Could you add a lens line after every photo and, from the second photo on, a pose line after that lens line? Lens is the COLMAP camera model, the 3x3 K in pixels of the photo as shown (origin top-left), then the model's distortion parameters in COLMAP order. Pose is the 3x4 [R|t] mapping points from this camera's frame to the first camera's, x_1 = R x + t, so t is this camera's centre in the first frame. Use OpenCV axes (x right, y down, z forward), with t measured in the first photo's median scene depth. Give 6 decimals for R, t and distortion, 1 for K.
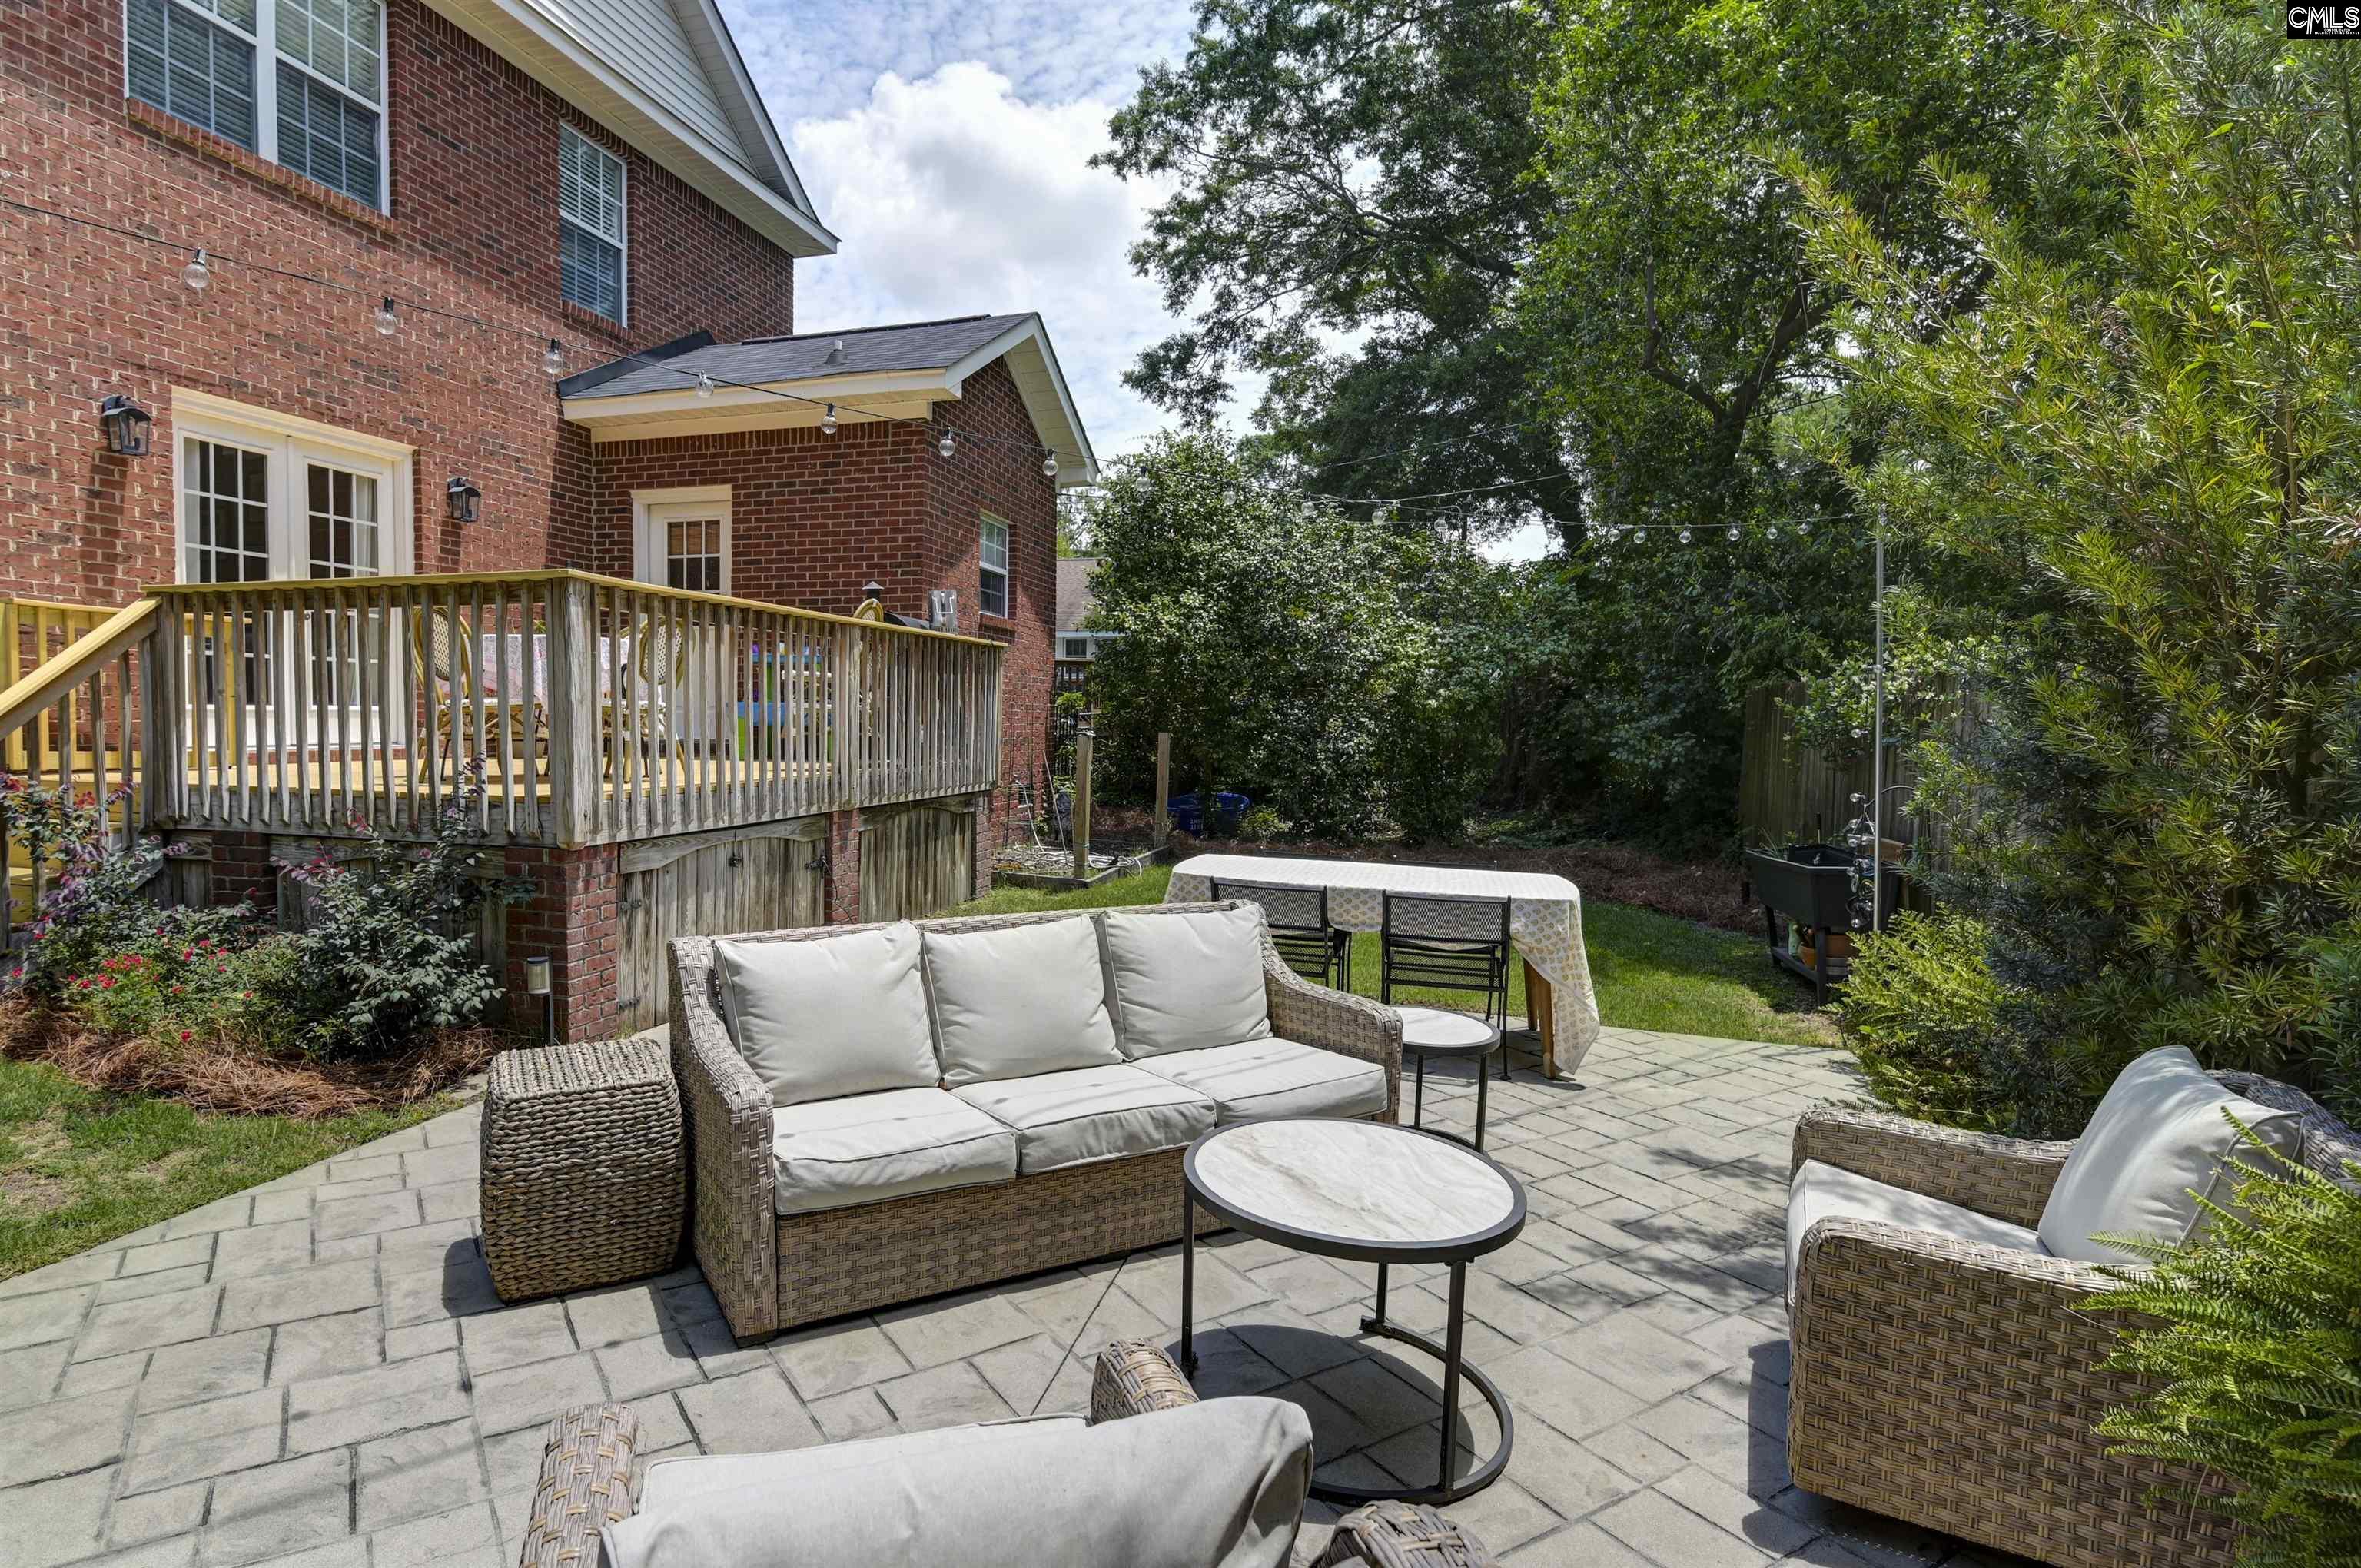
lens RADIAL K [[1206.8, 0, 1079.1], [0, 1206.8, 779.2], [0, 0, 1]] dist [0.000950, -0.015129]
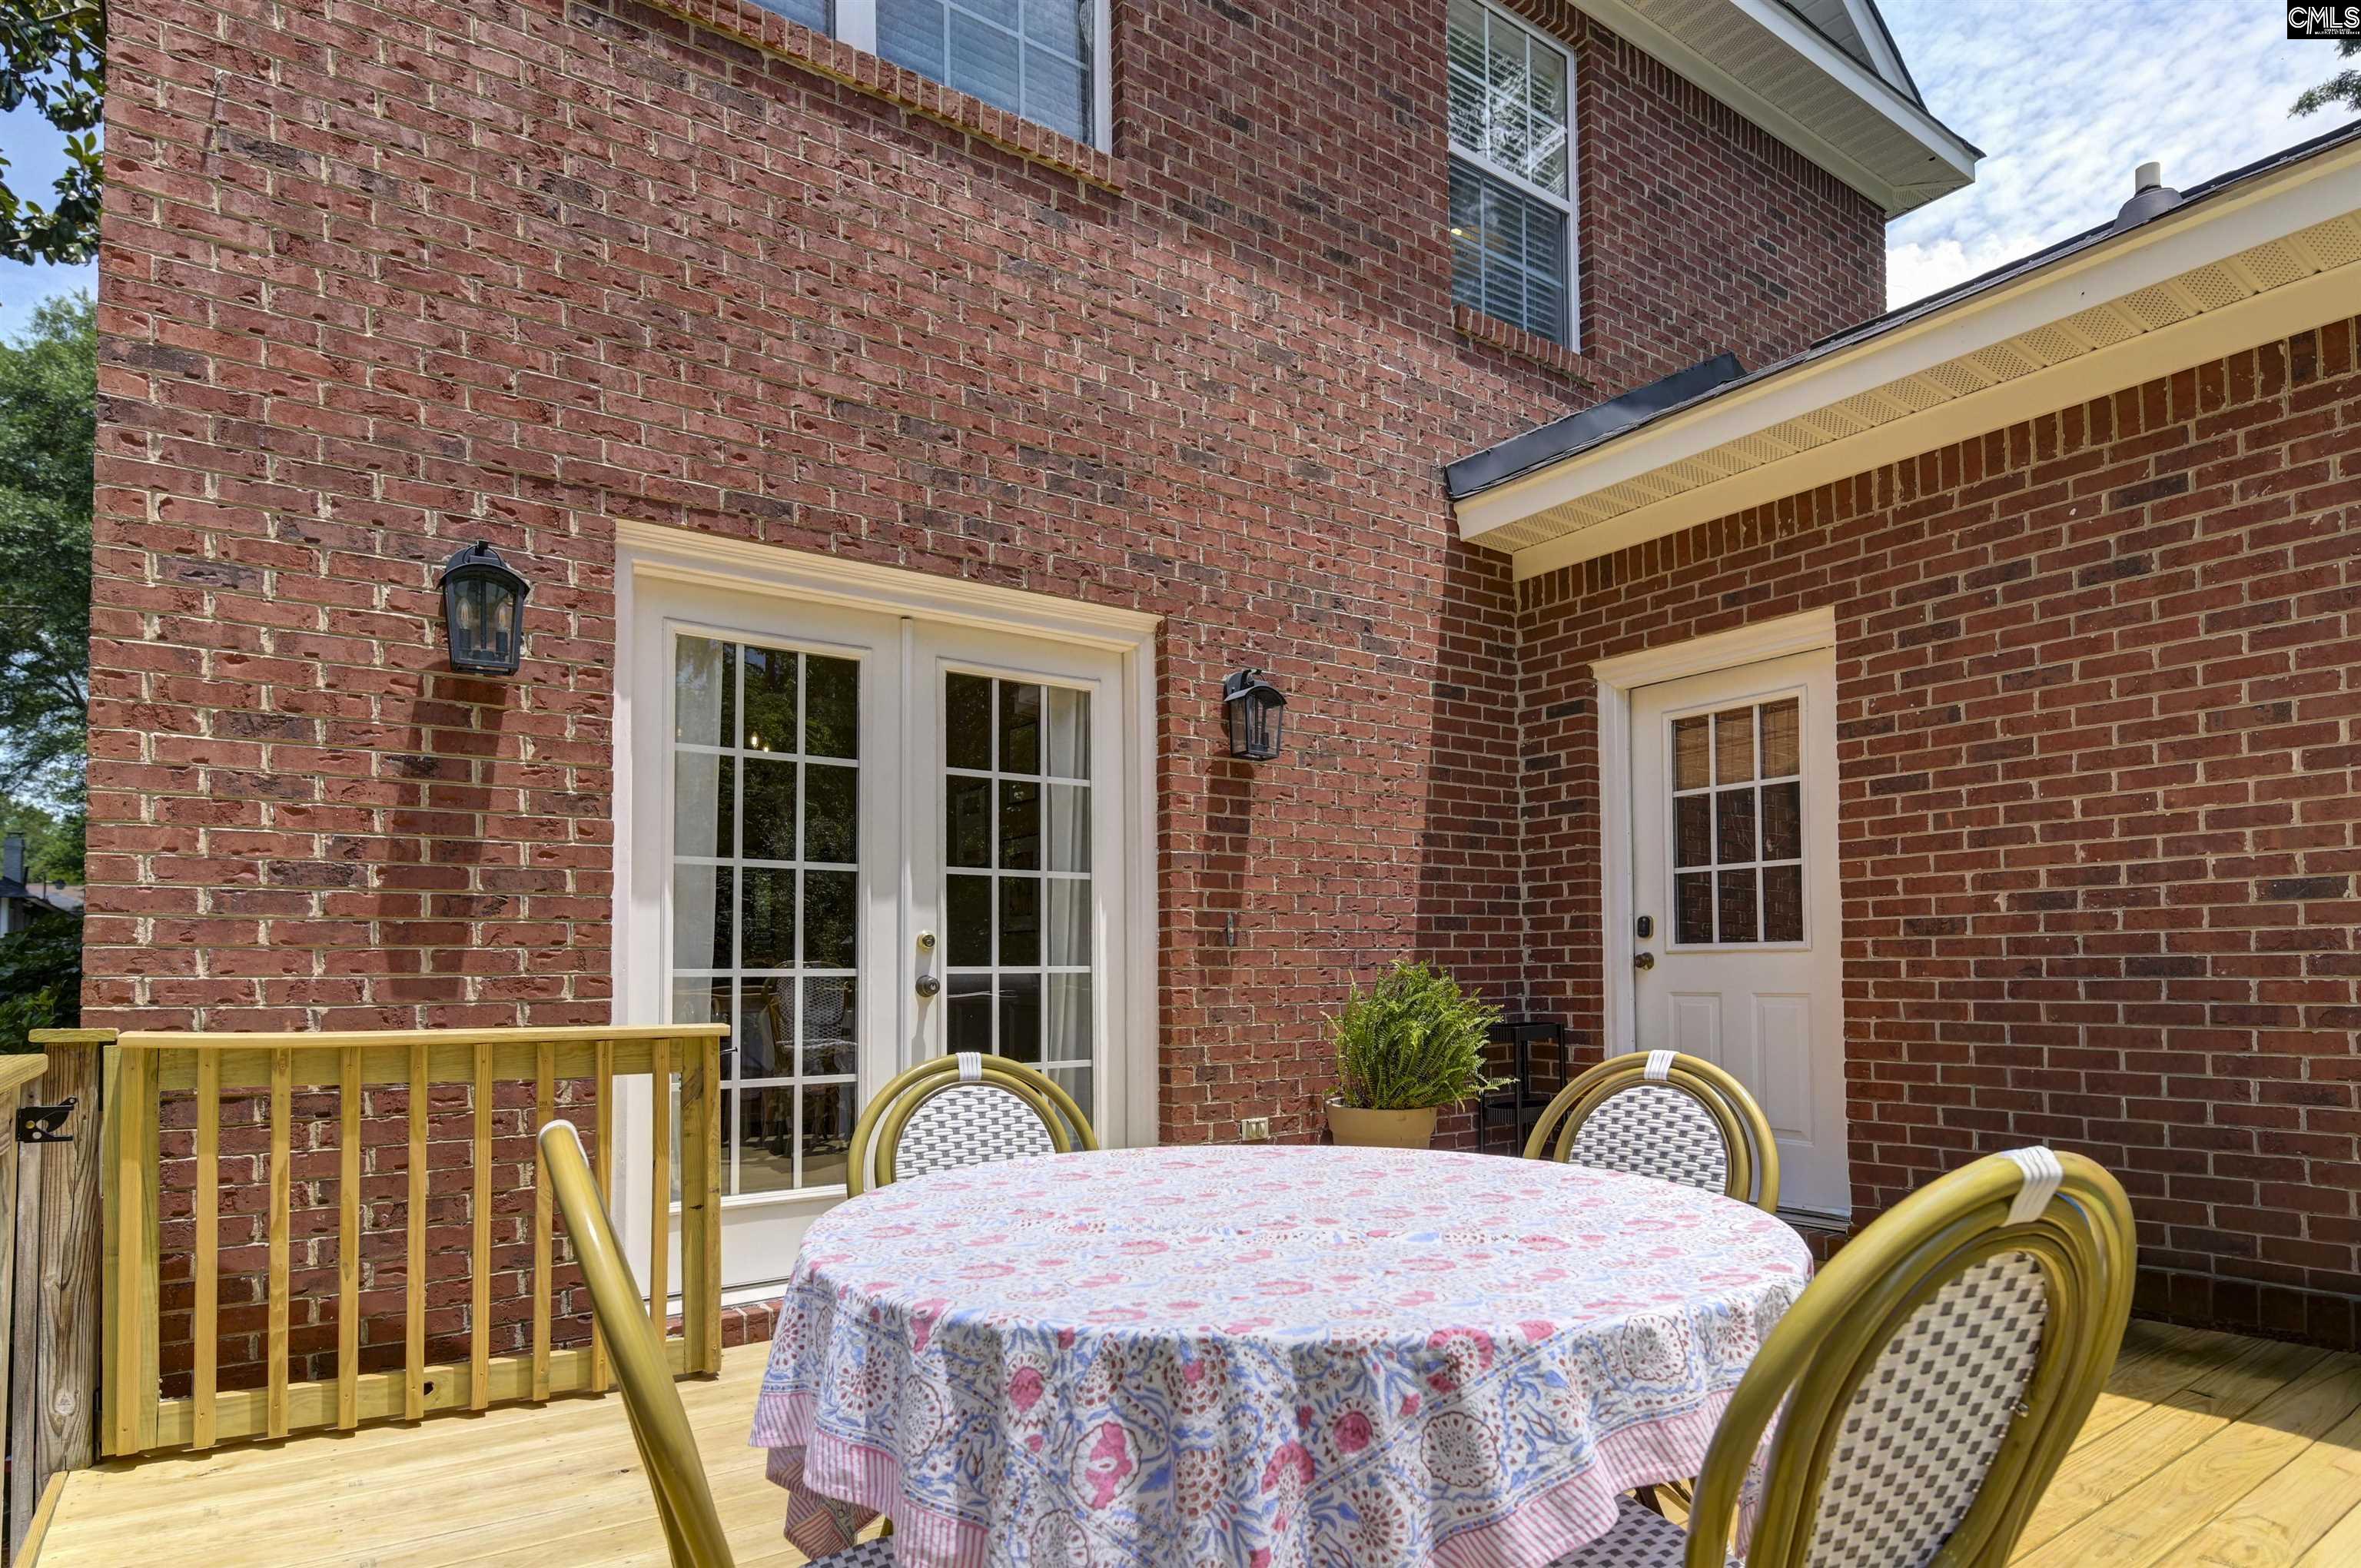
lens RADIAL K [[1292.2, 0, 1180.8], [0, 1292.2, 927.4], [0, 0, 1]] dist [0.002686, -0.002267]
pose [[0.796544, -0.036589, -0.603473, -0.240720], [-0.015130, 0.996648, -0.080398, -0.112278], [0.604391, 0.073171, 0.793320, 0.616163]]
